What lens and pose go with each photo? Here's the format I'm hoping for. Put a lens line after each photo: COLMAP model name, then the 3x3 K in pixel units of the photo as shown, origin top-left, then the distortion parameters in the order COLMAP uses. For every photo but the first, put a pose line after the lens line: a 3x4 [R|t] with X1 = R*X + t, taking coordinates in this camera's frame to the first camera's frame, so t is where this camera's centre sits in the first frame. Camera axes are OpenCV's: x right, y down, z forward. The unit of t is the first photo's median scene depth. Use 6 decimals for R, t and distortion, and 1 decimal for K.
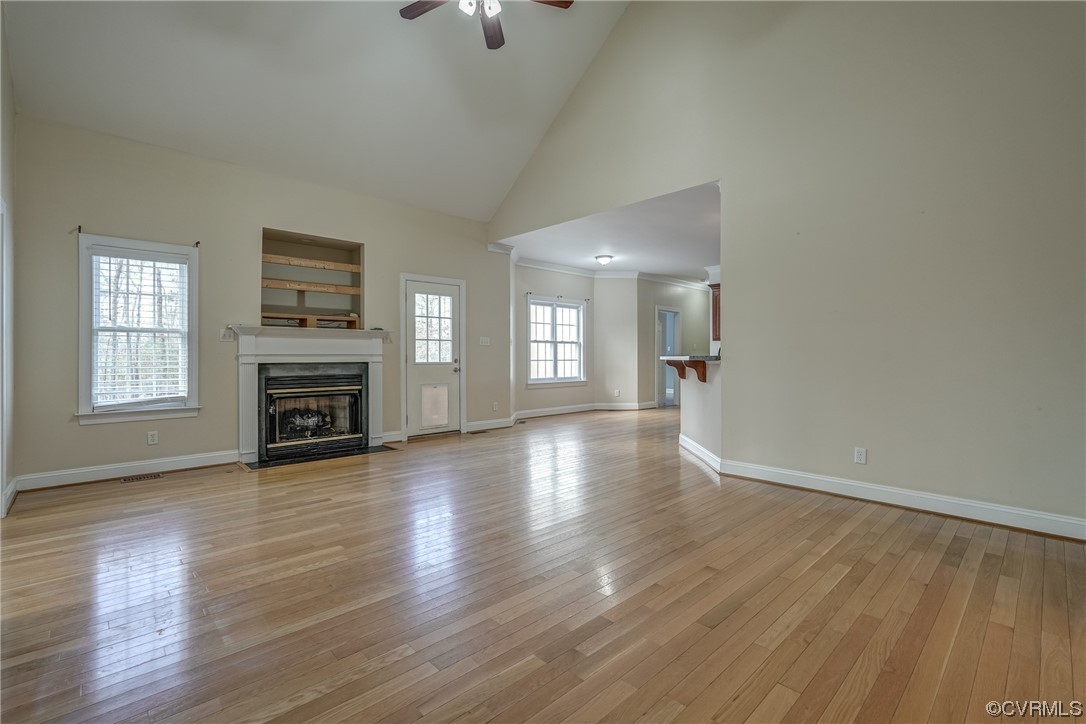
lens RADIAL K [[487.0, 0, 542.4], [0, 487.0, 352.5], [0, 0, 1]] dist [-0.010719, 0.003782]
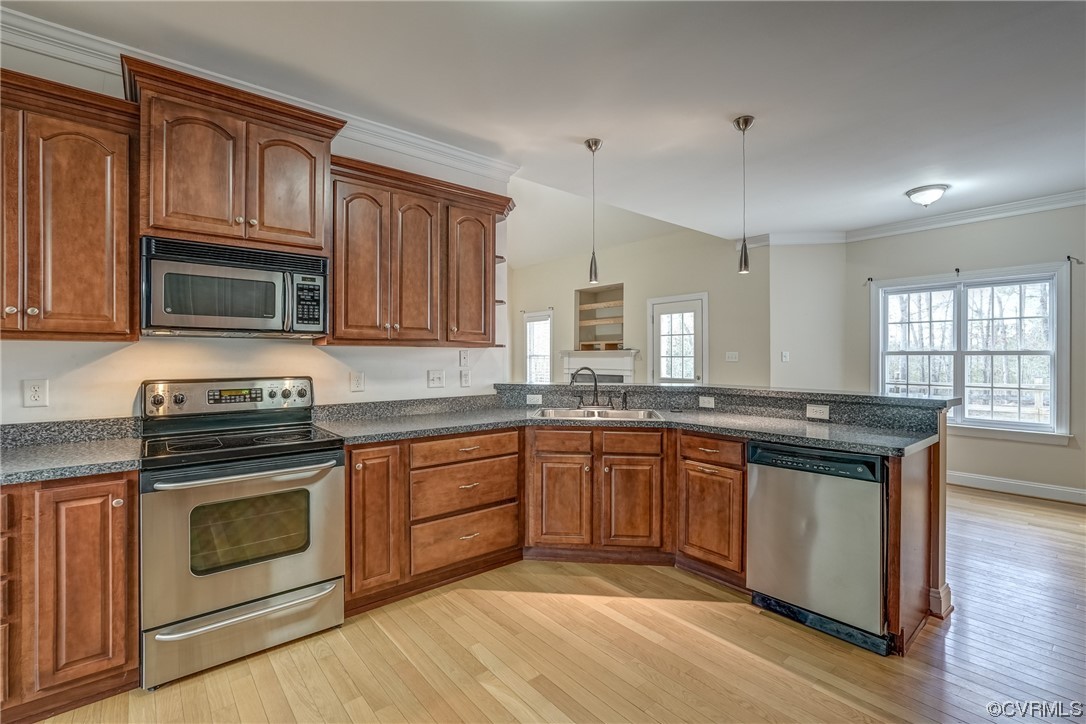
lens RADIAL K [[487.0, 0, 535.6], [0, 487.0, 362.9], [0, 0, 1]] dist [-0.010719, 0.003782]
pose [[-0.069419, -0.005377, -0.997573, 0.926799], [-0.010900, 0.999930, -0.004631, -0.003790], [0.997528, 0.010552, -0.069473, 0.850581]]
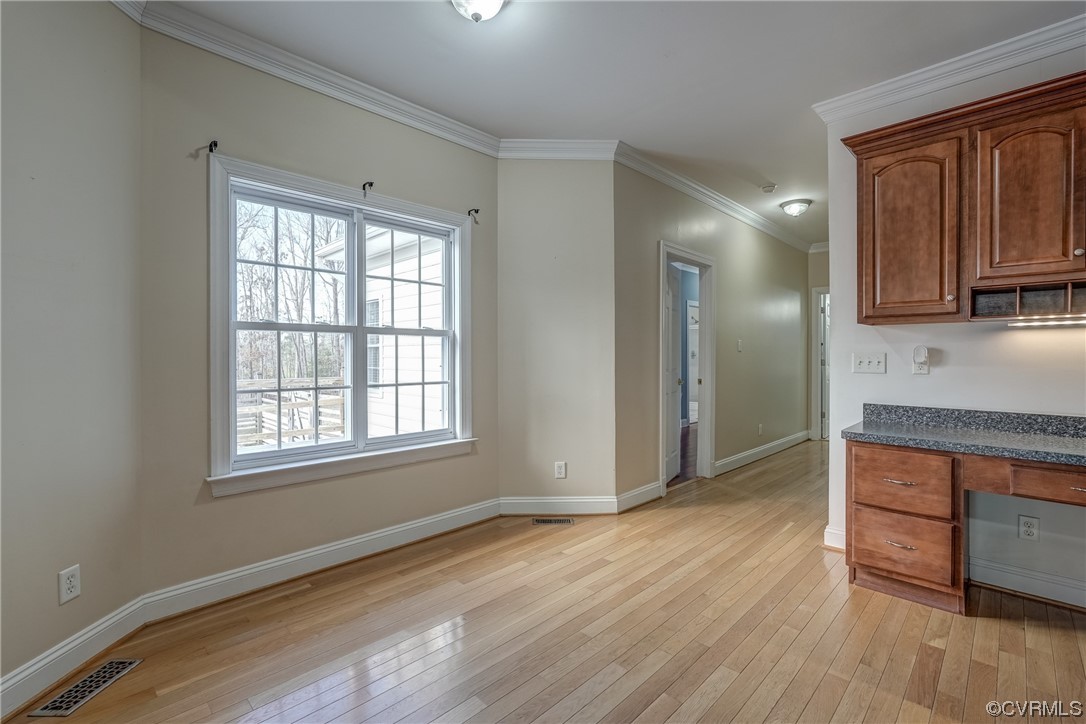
lens RADIAL K [[487.0, 0, 544.8], [0, 487.0, 355.1], [0, 0, 1]] dist [-0.010719, 0.003782]
pose [[0.999314, -0.002218, 0.036959, 0.208338], [0.001839, 0.999945, 0.010307, -0.012185], [-0.036980, -0.010232, 0.999264, 1.028075]]
